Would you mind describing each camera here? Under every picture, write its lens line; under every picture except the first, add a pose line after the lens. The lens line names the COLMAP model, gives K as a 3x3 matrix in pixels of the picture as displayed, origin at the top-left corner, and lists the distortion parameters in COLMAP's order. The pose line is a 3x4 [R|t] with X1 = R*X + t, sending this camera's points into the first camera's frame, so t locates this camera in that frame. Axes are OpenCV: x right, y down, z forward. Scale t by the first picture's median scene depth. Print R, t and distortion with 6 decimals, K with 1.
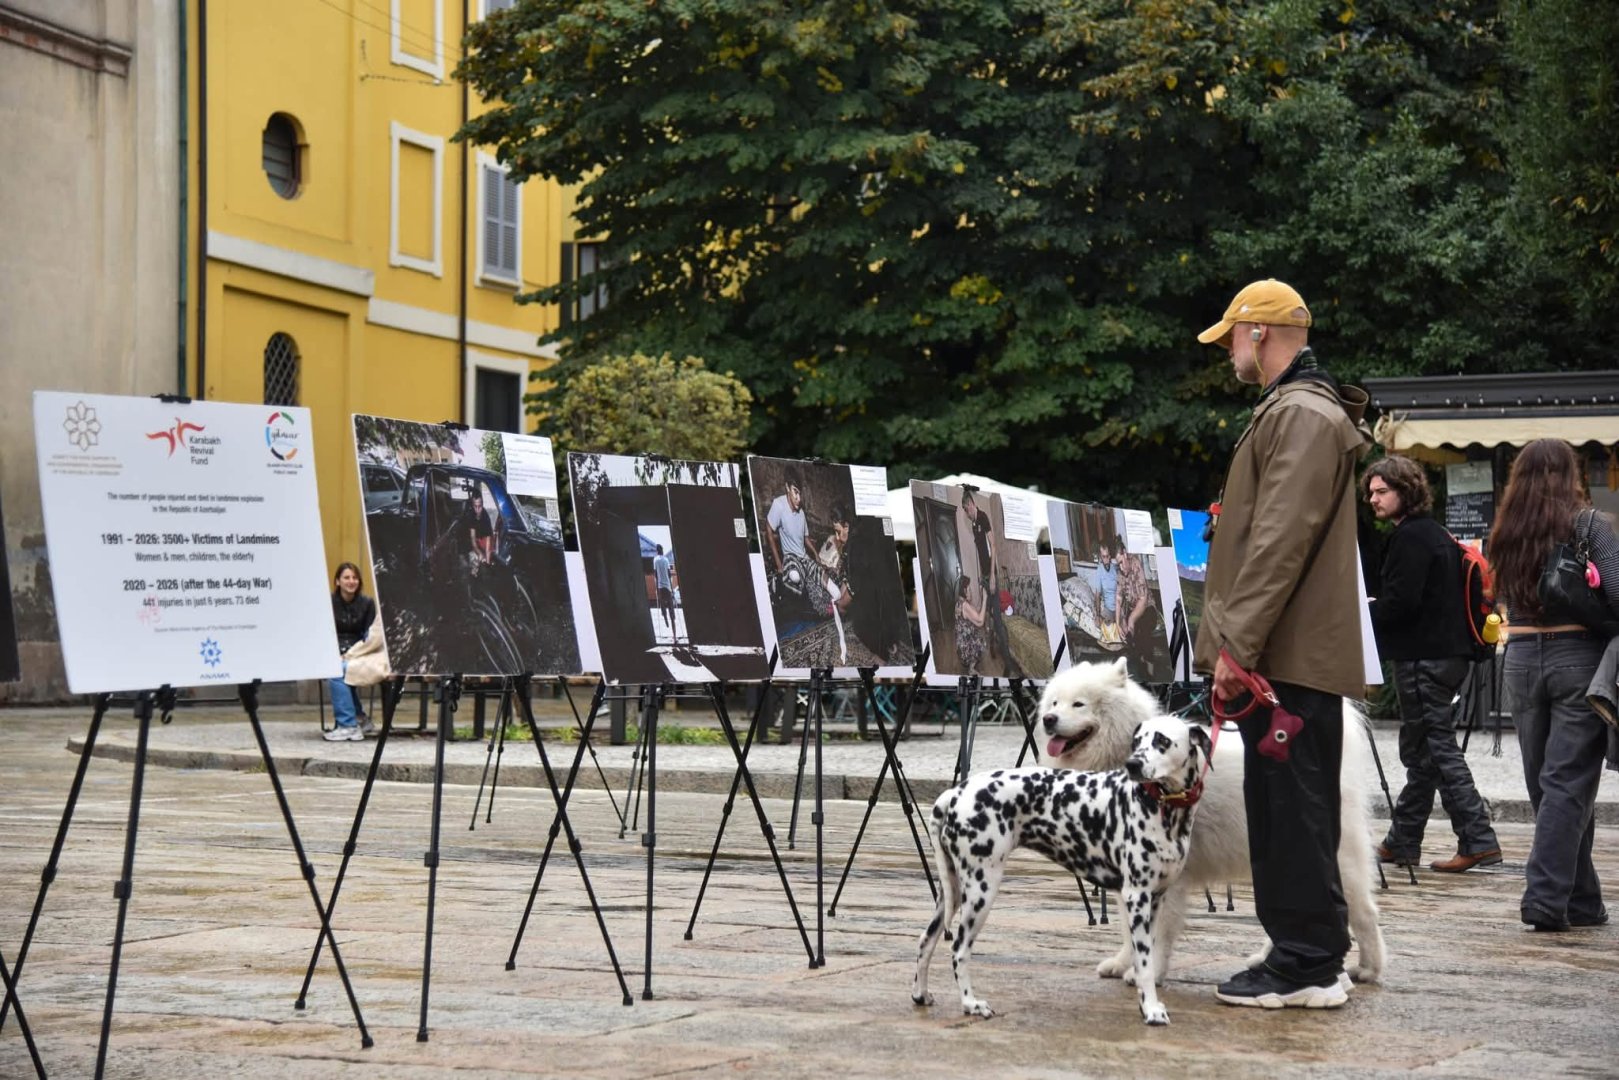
lens RADIAL K [[3125.7, 0, 809.5], [0, 3125.7, 540.0], [0, 0, 1]] dist [0.510121, -0.108592]
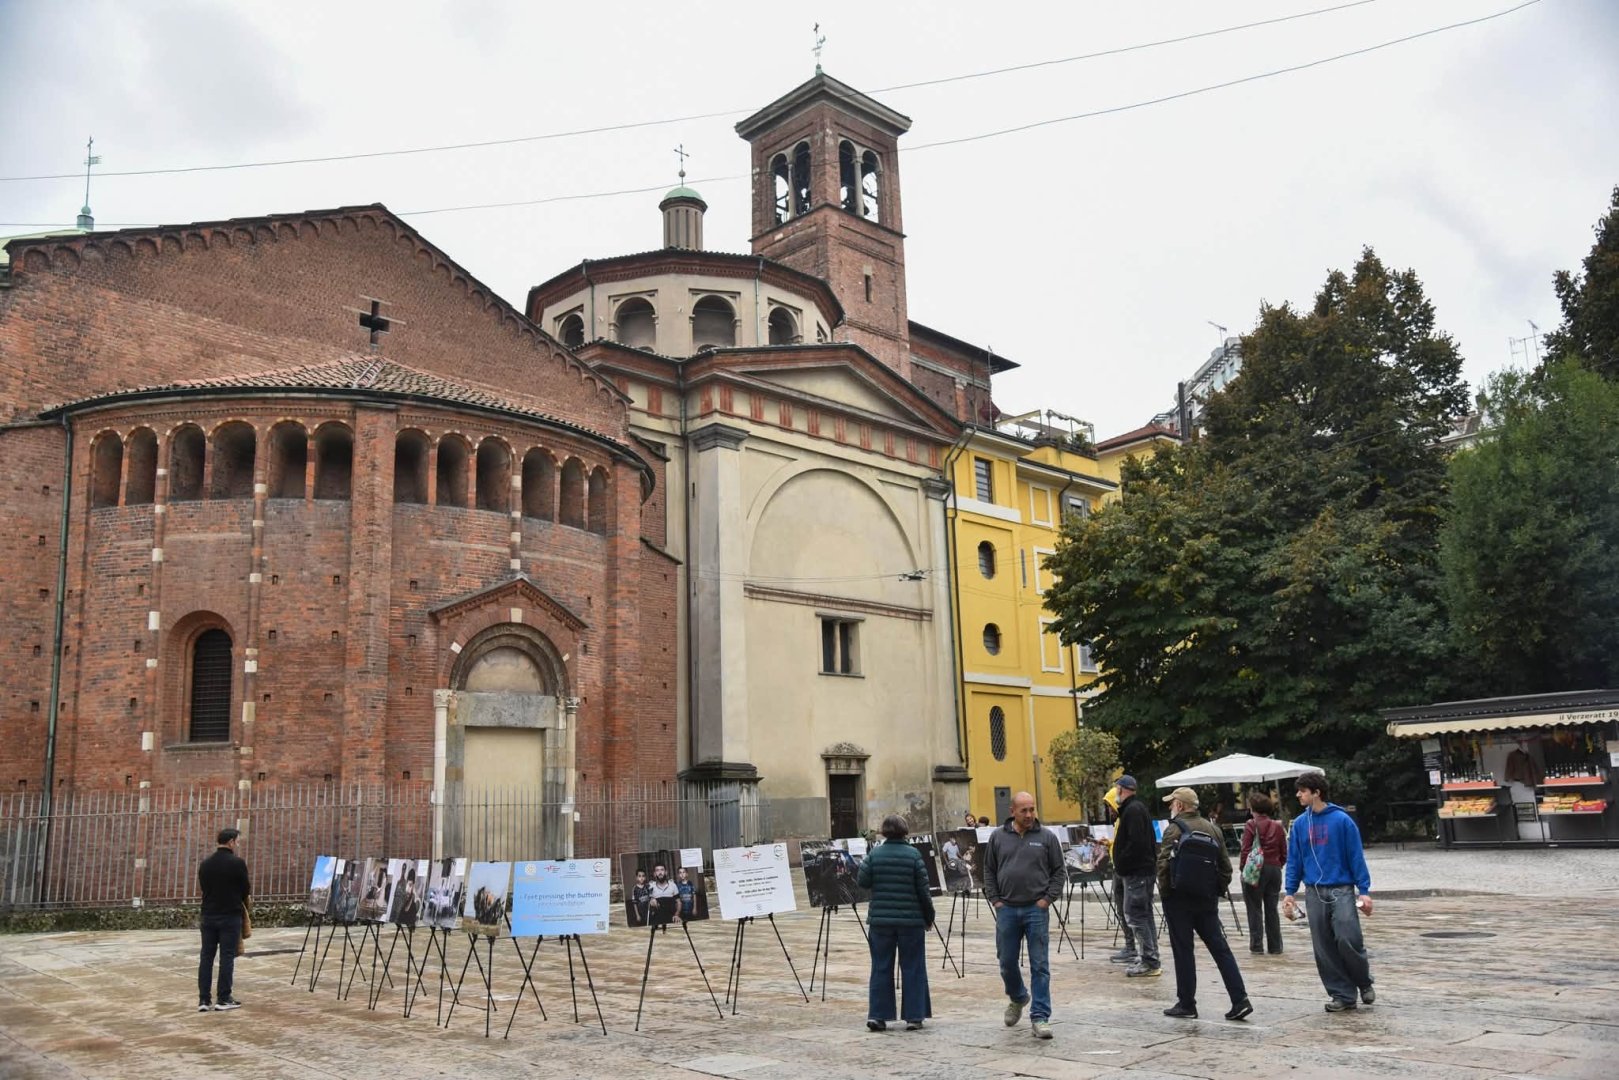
lens RADIAL K [[1384.5, 0, 809.5], [0, 1384.5, 540.0], [0, 0, 1]] dist [-0.021330, -0.001302]
pose [[0.931180, -0.121833, -0.343600, 0.127203], [0.068847, 0.984314, -0.162436, -0.031959], [0.358000, 0.127601, 0.924961, -0.166173]]
